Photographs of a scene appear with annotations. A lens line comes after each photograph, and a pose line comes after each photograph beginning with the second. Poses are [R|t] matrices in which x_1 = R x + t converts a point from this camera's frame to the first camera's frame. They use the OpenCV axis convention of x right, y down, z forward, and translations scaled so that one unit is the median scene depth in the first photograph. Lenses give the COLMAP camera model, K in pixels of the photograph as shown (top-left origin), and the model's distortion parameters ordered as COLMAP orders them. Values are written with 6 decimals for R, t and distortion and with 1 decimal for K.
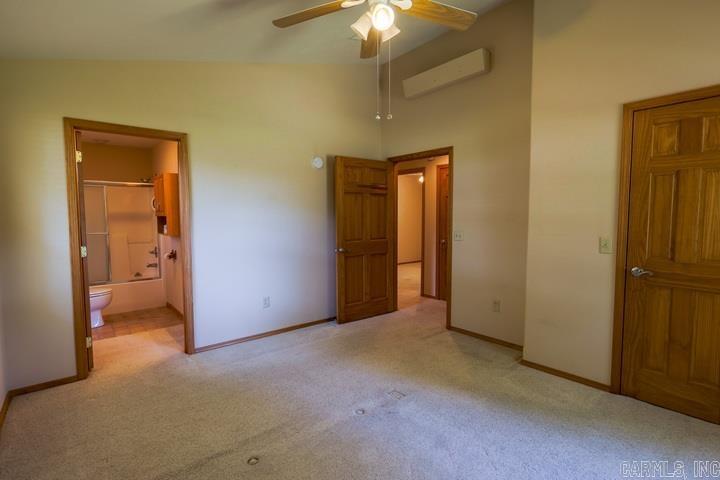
lens RADIAL K [[329.7, 0, 358.9], [0, 329.7, 242.2], [0, 0, 1]] dist [-0.003829, 0.000042]
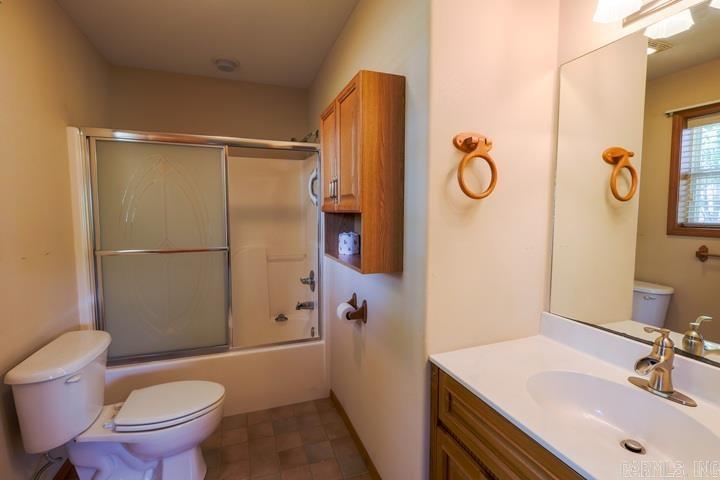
lens RADIAL K [[329.7, 0, 363.2], [0, 329.7, 236.7], [0, 0, 1]] dist [-0.003829, 0.000042]
pose [[0.935462, 0.028604, -0.352269, -0.361332], [-0.031832, 0.999488, -0.003373, -0.041172], [0.351992, 0.014368, 0.935893, 0.543125]]
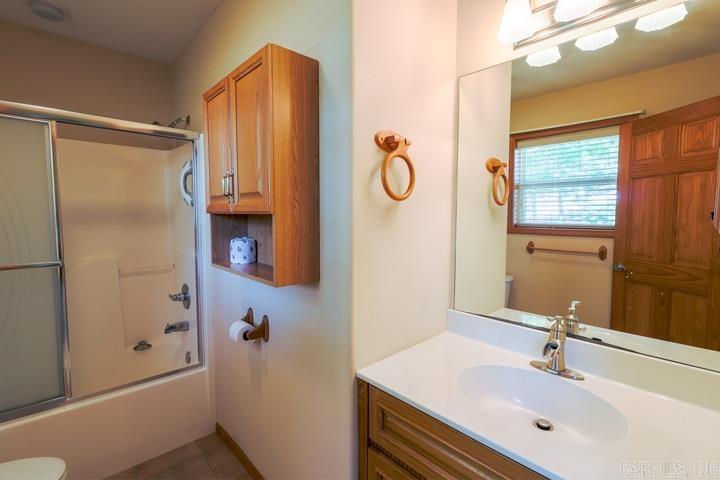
lens RADIAL K [[329.7, 0, 363.4], [0, 329.7, 238.8], [0, 0, 1]] dist [-0.003829, 0.000042]
pose [[0.999666, 0.005437, 0.025266, -0.396769], [-0.005177, 0.999933, -0.010351, -0.042752], [-0.025320, 0.010217, 0.999627, 0.564443]]
